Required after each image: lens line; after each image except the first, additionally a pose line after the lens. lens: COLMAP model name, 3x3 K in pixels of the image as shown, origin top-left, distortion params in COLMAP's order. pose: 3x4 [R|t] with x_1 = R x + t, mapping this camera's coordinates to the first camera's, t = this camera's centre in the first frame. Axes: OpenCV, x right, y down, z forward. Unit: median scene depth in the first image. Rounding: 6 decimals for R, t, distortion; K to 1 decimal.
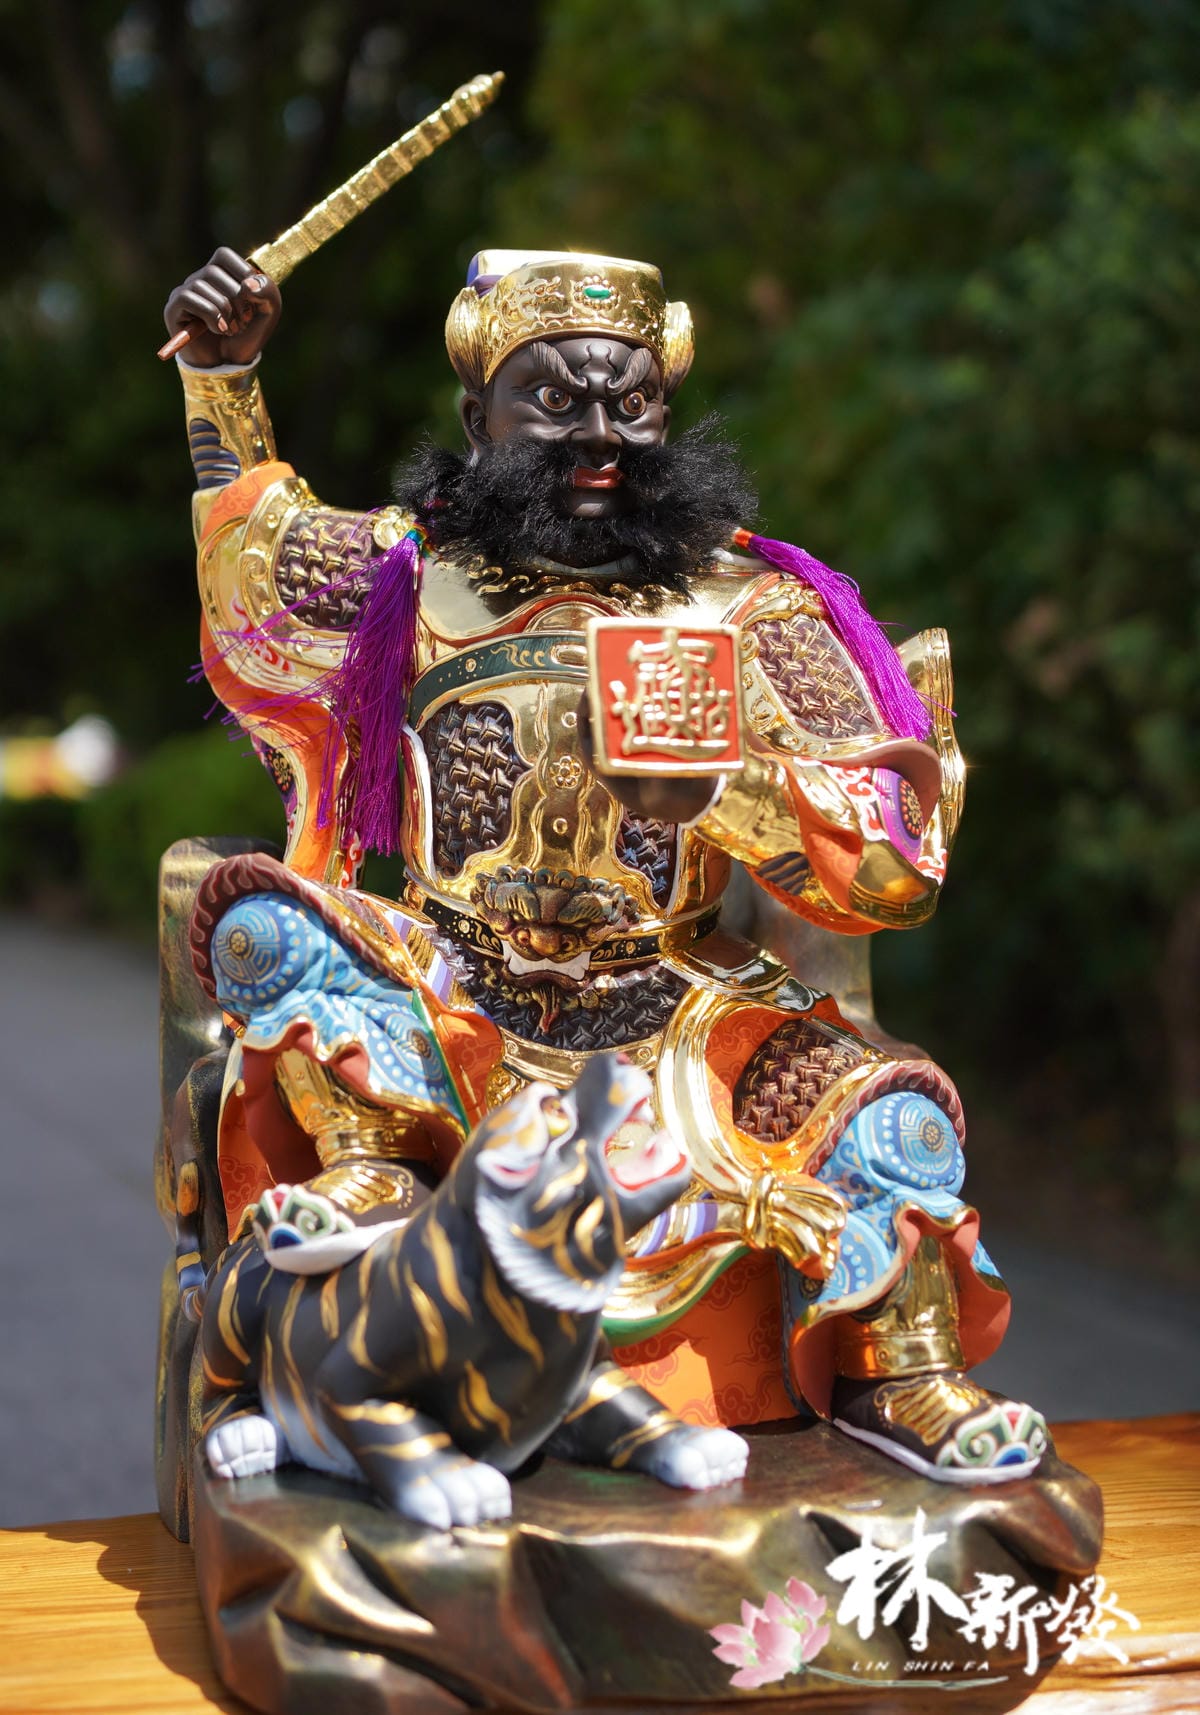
lens RADIAL K [[2188.7, 0, 570.9], [0, 2188.7, 754.2], [0, 0, 1]] dist [-0.015909, 0.017998]
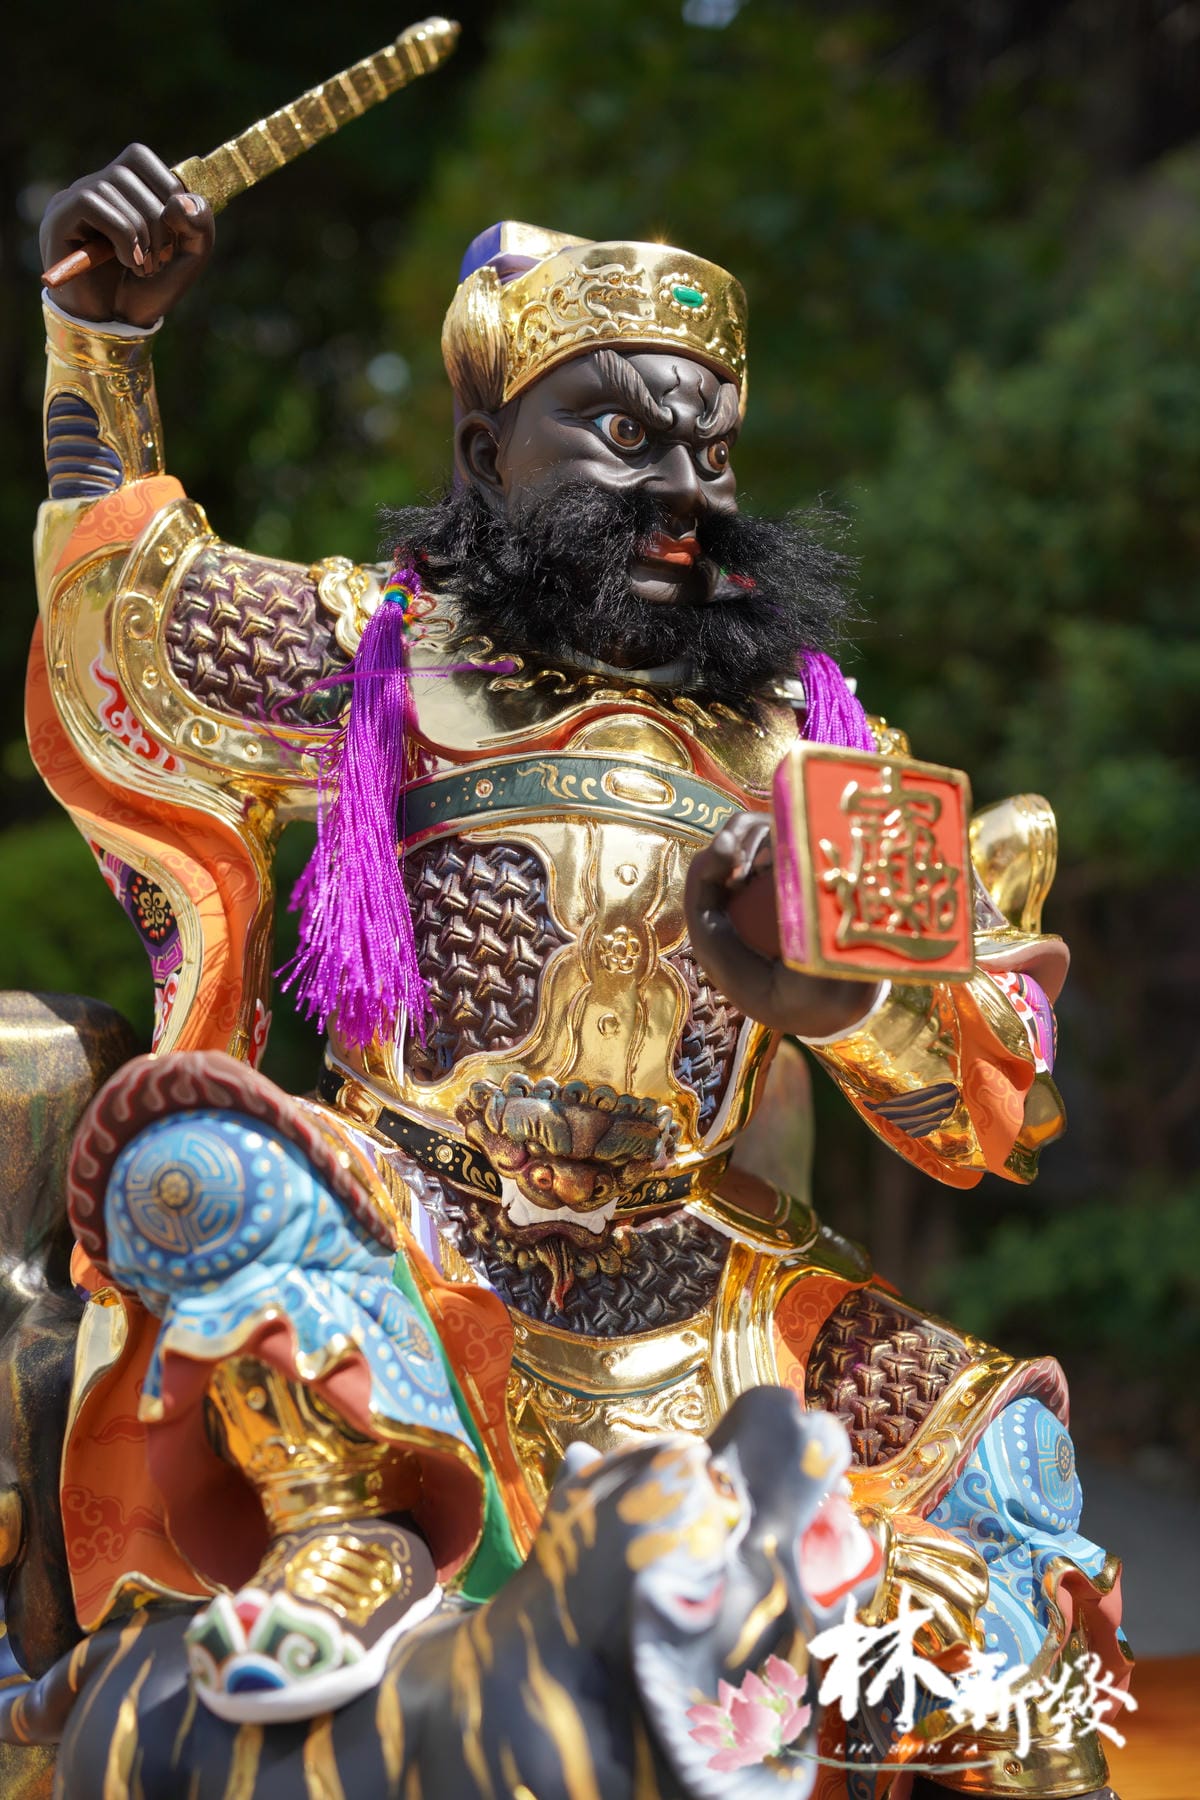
lens RADIAL K [[1825.5, 0, 584.0], [0, 1825.5, 905.4], [0, 0, 1]] dist [-0.015581, 0.108683]
pose [[0.950377, 0.073150, 0.302378, -0.193613], [-0.078117, 0.996935, 0.004350, -0.007955], [-0.301133, -0.027755, 0.953178, 0.429888]]
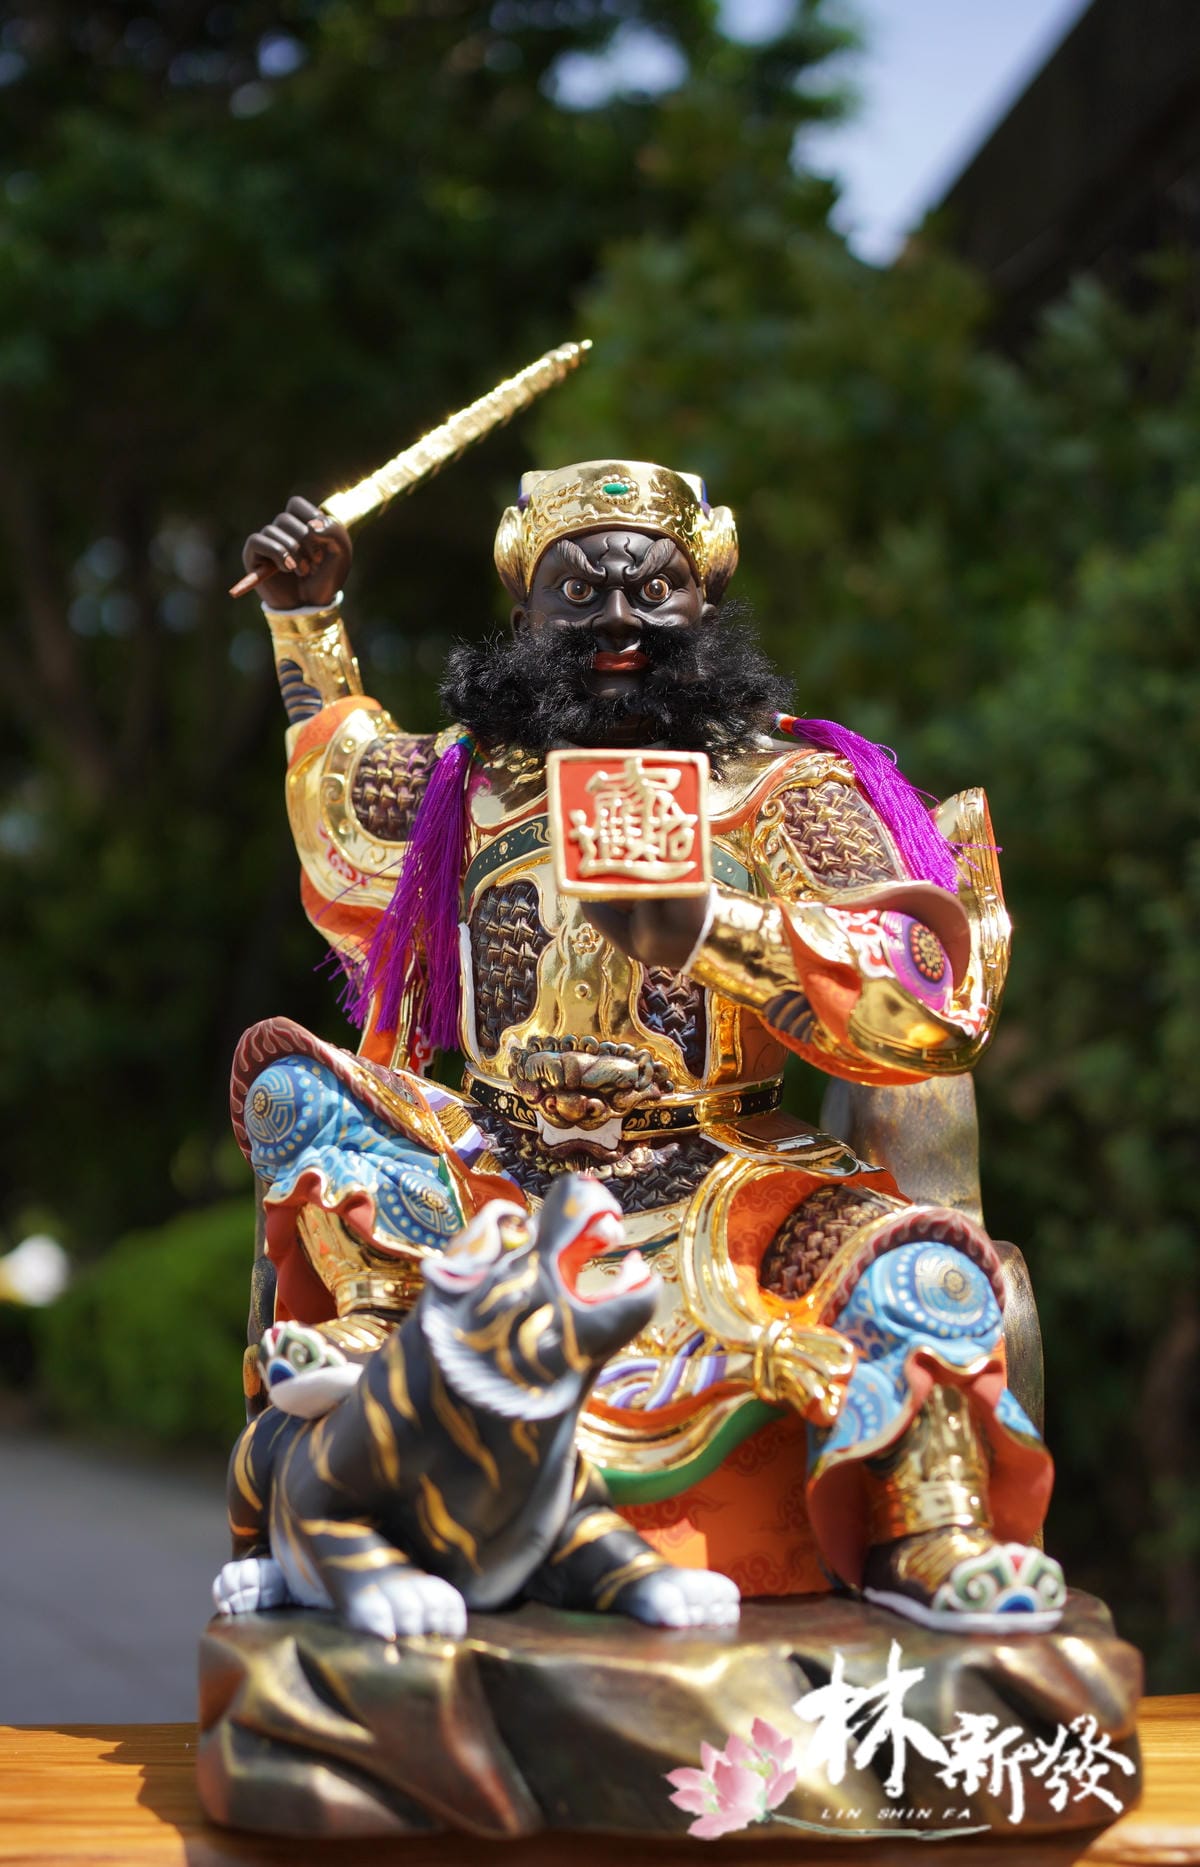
lens RADIAL K [[2169.4, 0, 536.7], [0, 2169.4, 969.6], [0, 0, 1]] dist [-0.011985, -0.001223]
pose [[0.970165, -0.052457, -0.236703, 0.210533], [0.020371, 0.990497, -0.136014, 0.157043], [0.241589, 0.127134, 0.962014, 0.029324]]
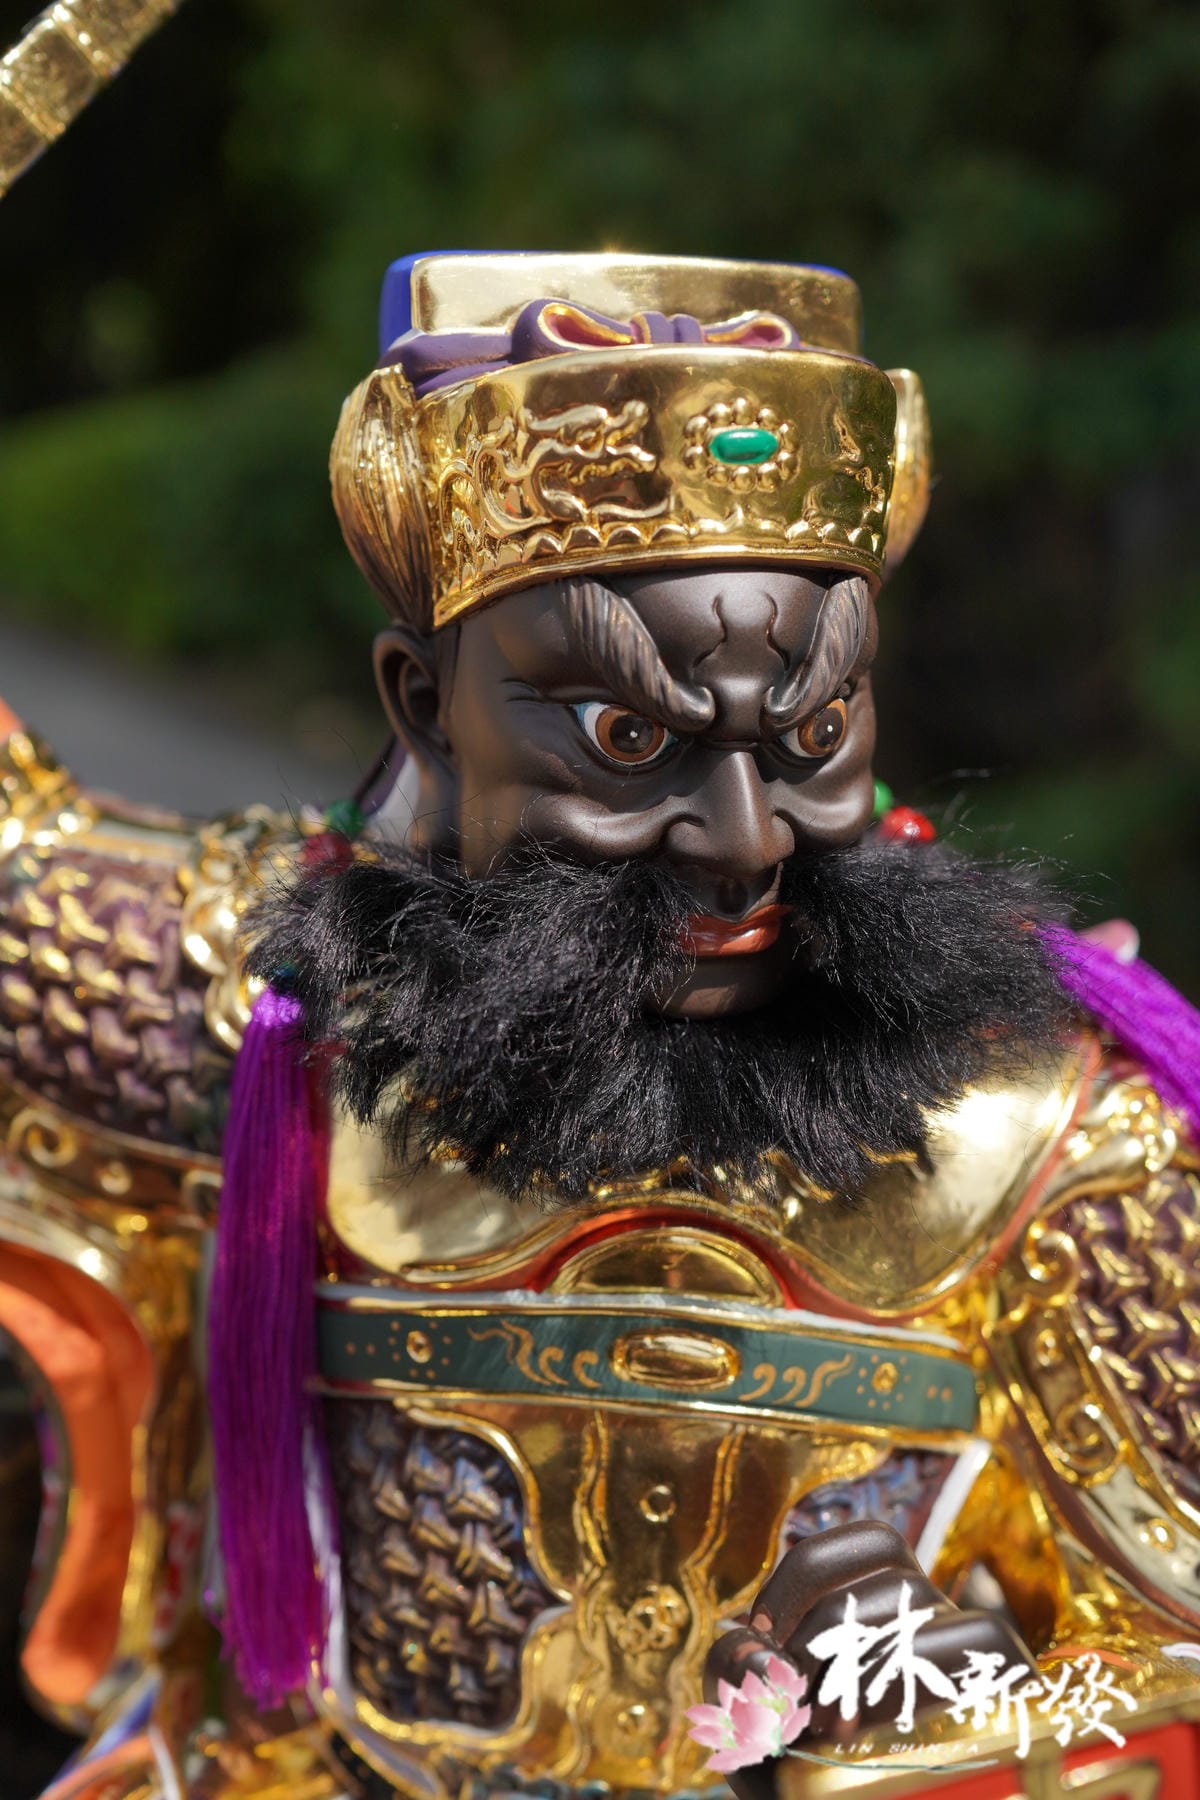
lens RADIAL K [[1825.5, 0, 584.0], [0, 1825.5, 905.4], [0, 0, 1]] dist [-0.015581, 0.108683]
pose [[0.997677, -0.014896, 0.066480, -0.036734], [-0.008111, 0.942895, 0.332991, -0.243656], [-0.067644, -0.332757, 0.940584, 0.699671]]
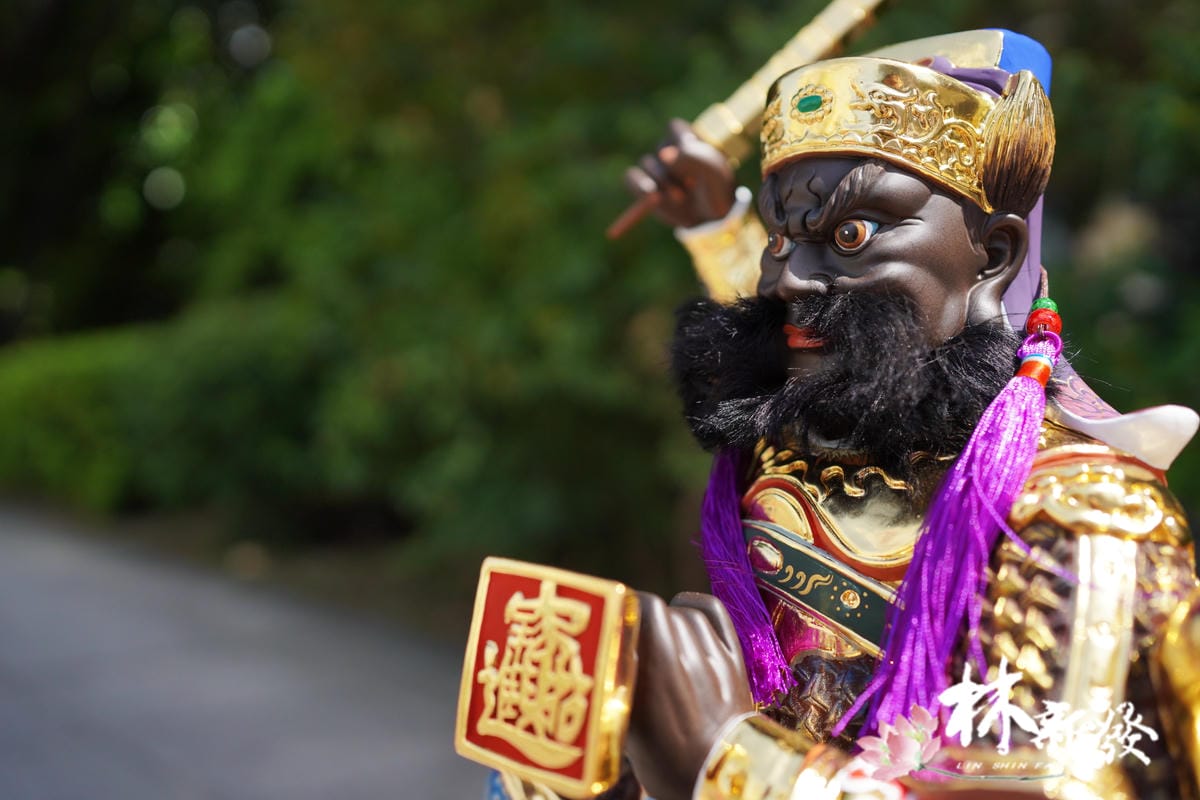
lens RADIAL K [[1217.0, 0, 599.3], [0, 1217.0, 370.8], [0, 0, 1]] dist [-0.015581, 0.108683]
pose [[0.447654, -0.007825, -0.894173, 0.385958], [0.016373, 0.999866, -0.000554, -0.115904], [0.894057, -0.014392, 0.447722, 0.740487]]
